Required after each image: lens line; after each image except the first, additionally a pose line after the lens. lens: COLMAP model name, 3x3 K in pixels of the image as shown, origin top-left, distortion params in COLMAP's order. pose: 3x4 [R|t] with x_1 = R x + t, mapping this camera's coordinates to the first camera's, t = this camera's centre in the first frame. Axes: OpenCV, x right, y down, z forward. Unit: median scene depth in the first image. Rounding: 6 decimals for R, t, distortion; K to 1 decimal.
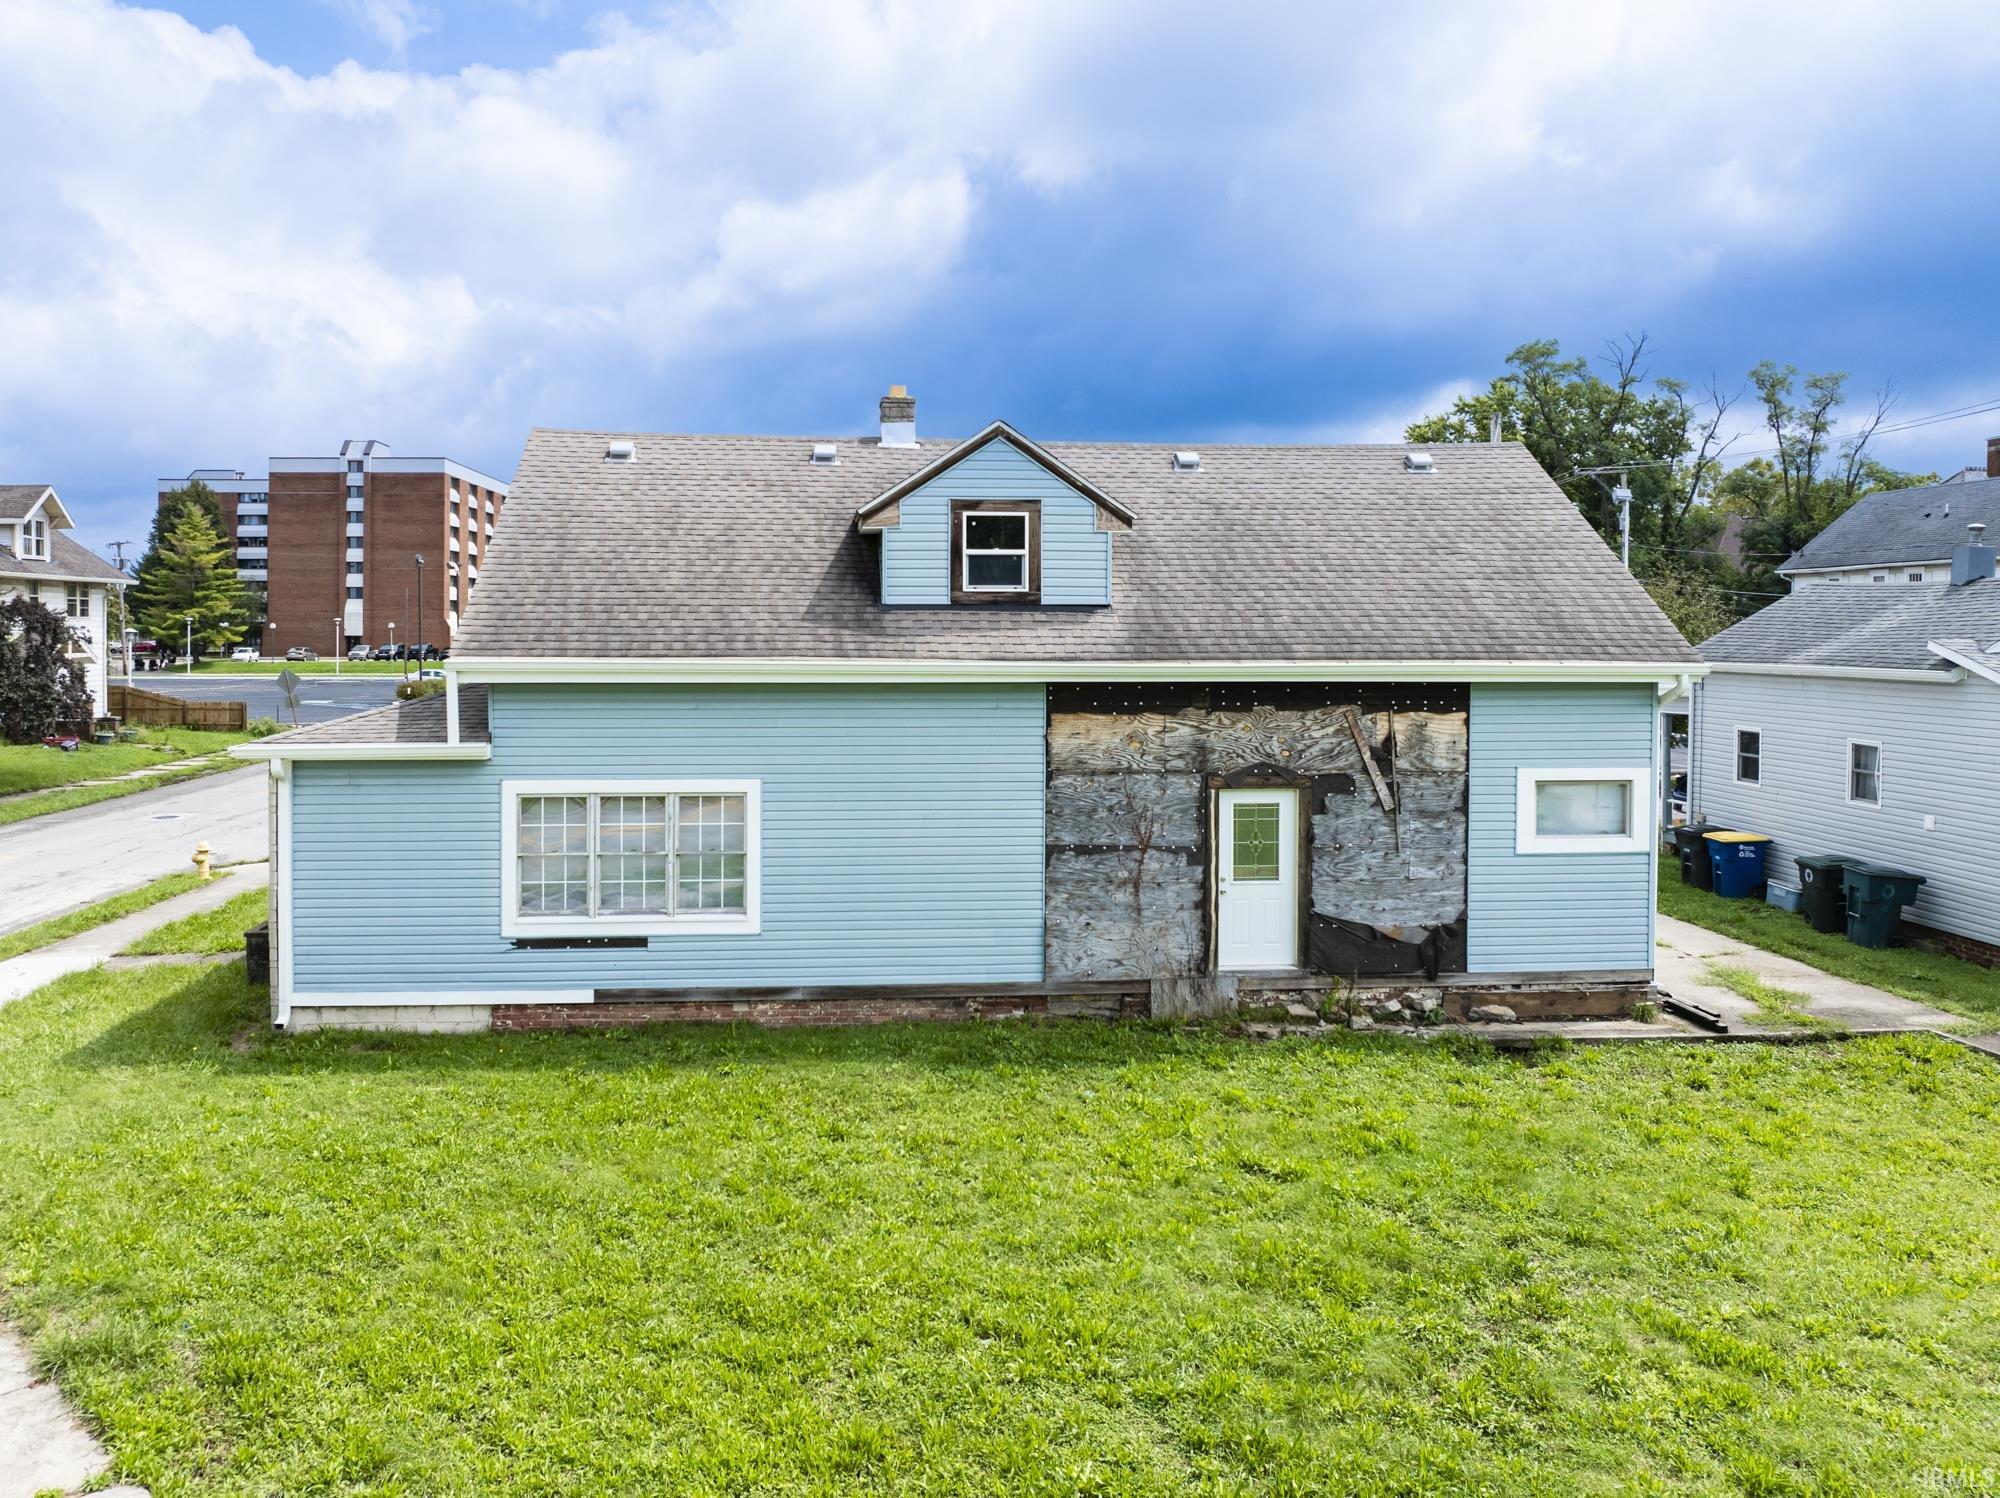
lens RADIAL K [[1515.0, 0, 1000.0], [0, 1515.0, 749.0], [0, 0, 1]] dist [-0.022710, -0.008832]
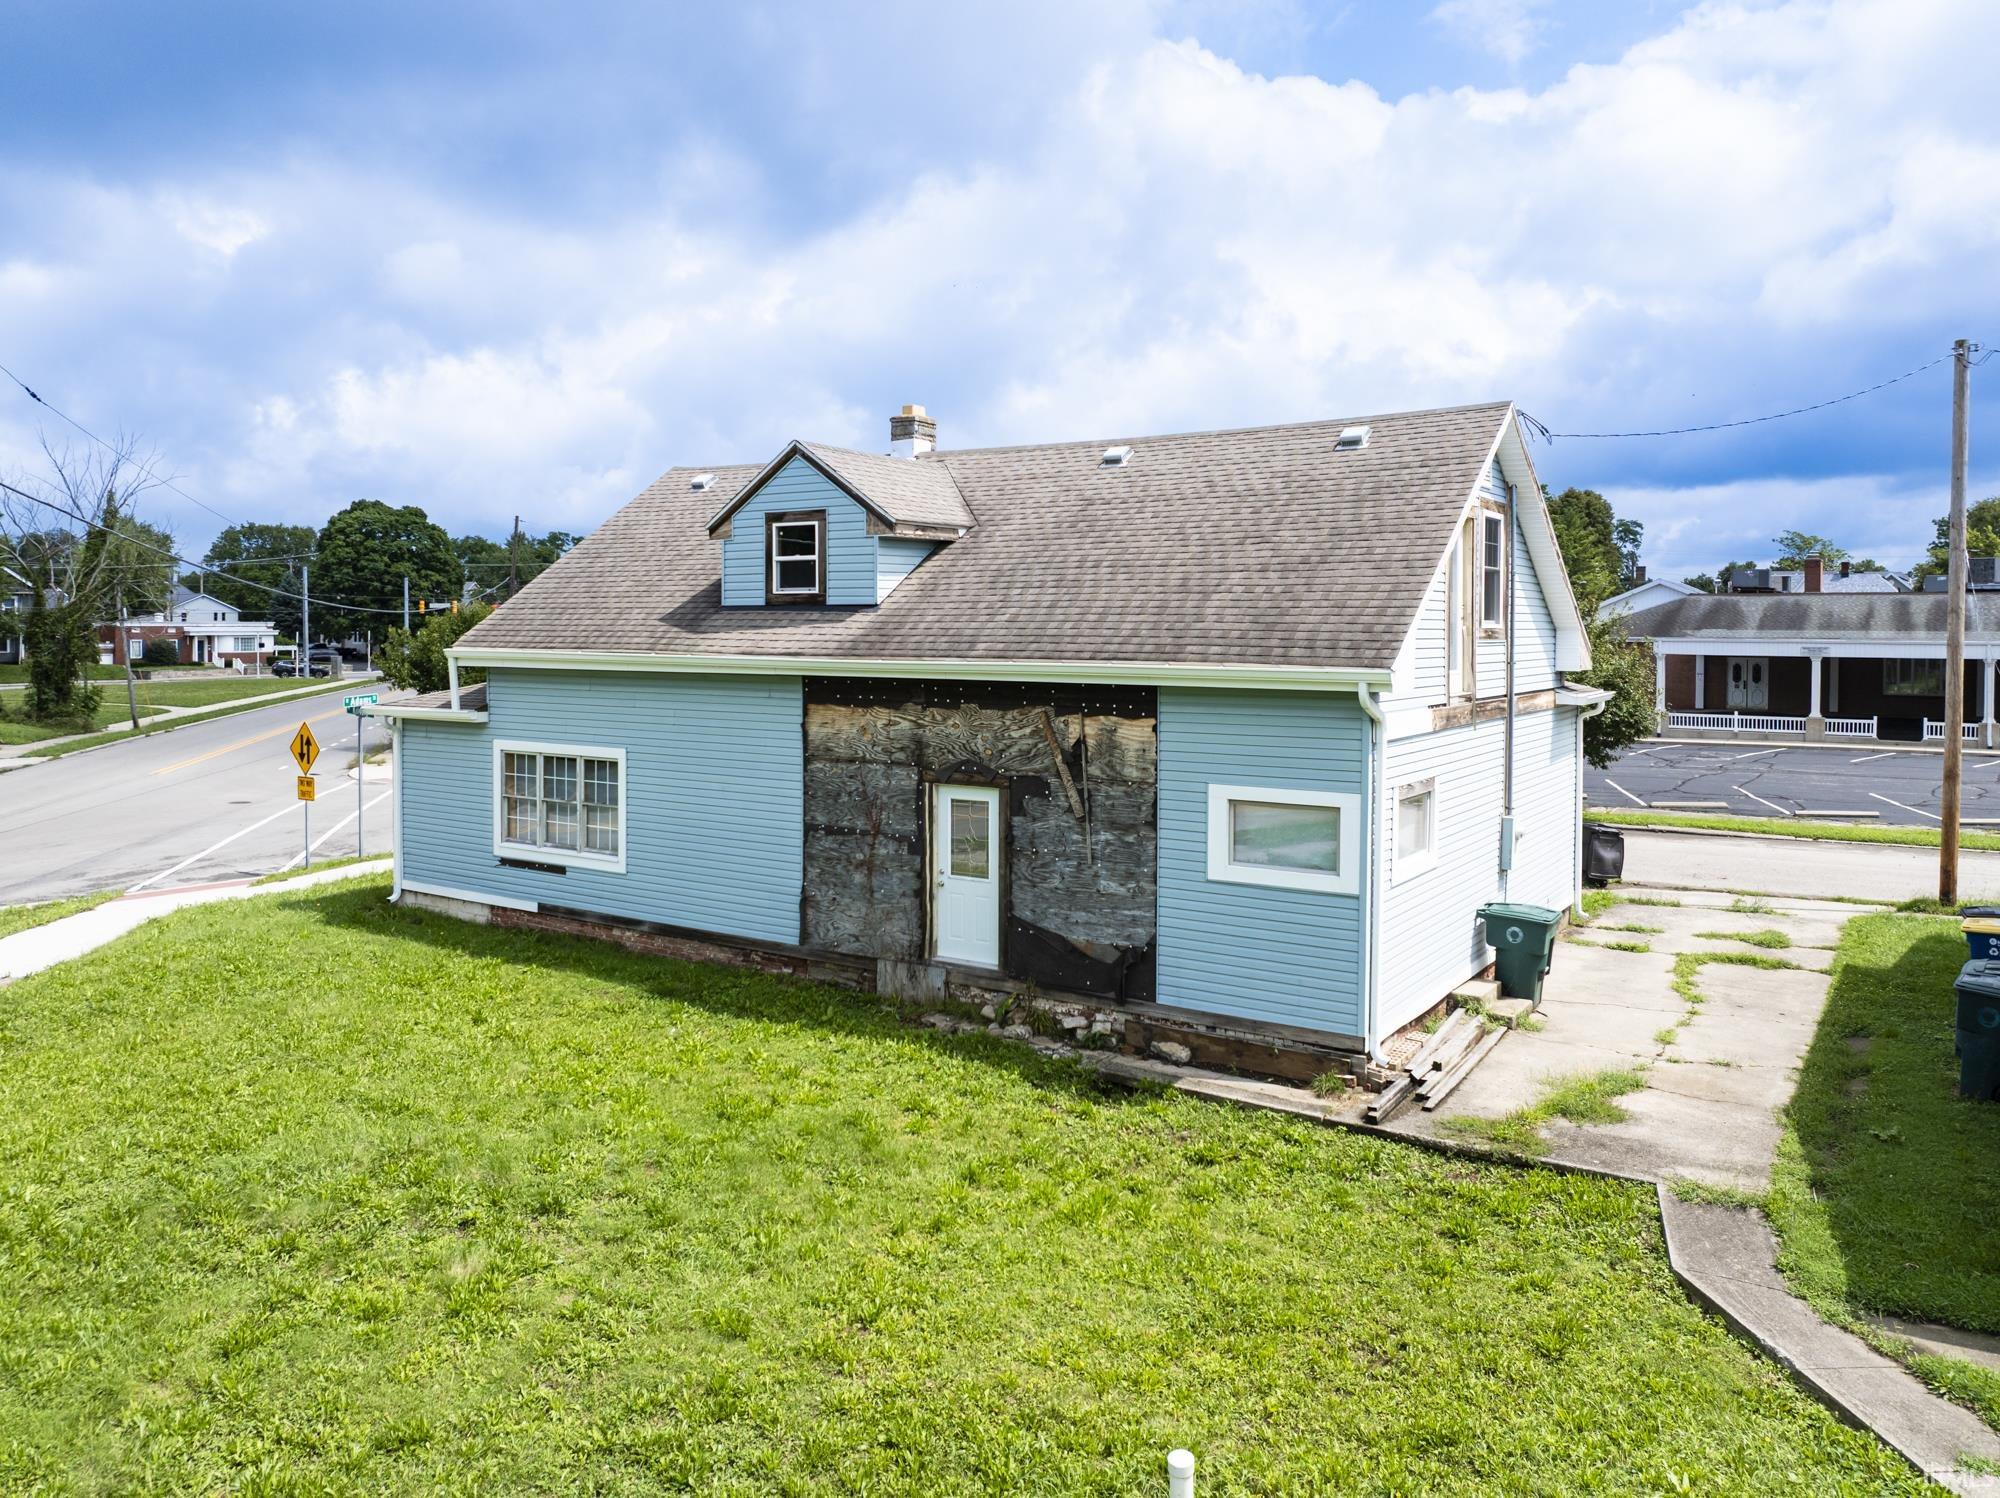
lens RADIAL K [[1478.3, 0, 1000.0], [0, 1478.3, 749.0], [0, 0, 1]] dist [-0.007549, -0.000836]
pose [[0.776079, 0.052981, -0.628406, 0.806681], [-0.050621, 0.998483, 0.021666, -0.020593], [0.628601, 0.014996, 0.777583, 0.247323]]
